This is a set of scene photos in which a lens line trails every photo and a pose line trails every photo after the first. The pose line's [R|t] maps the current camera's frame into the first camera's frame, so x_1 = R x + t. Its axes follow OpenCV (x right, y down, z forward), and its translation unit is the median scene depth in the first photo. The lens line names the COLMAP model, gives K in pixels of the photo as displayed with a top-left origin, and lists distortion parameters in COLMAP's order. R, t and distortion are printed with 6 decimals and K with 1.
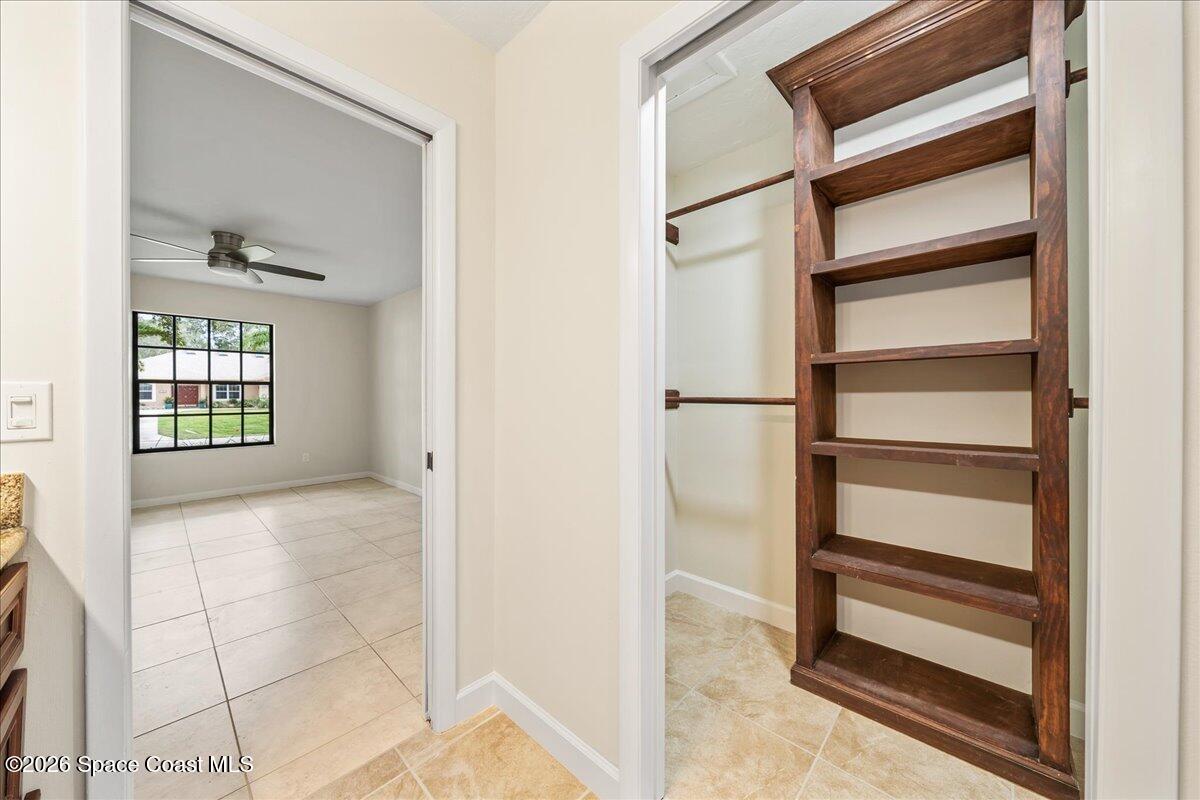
lens RADIAL K [[412.8, 0, 600.5], [0, 412.8, 396.2], [0, 0, 1]] dist [-0.000418, -0.000003]
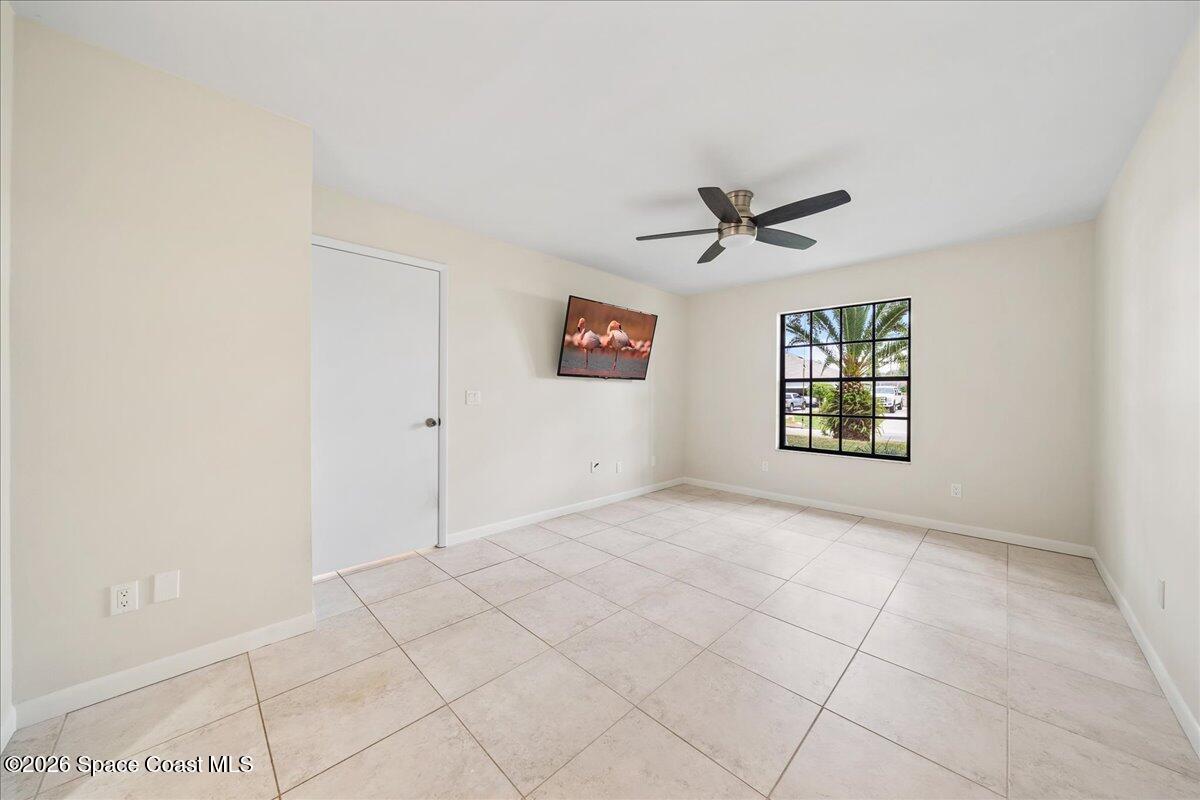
lens RADIAL K [[412.8, 0, 600.5], [0, 412.8, 396.2], [0, 0, 1]] dist [-0.000418, -0.000003]
pose [[-0.026309, 0.009256, -0.999611, -0.059393], [-0.004120, 0.999948, 0.009368, -0.004261], [0.999645, 0.004365, -0.026269, 0.559142]]
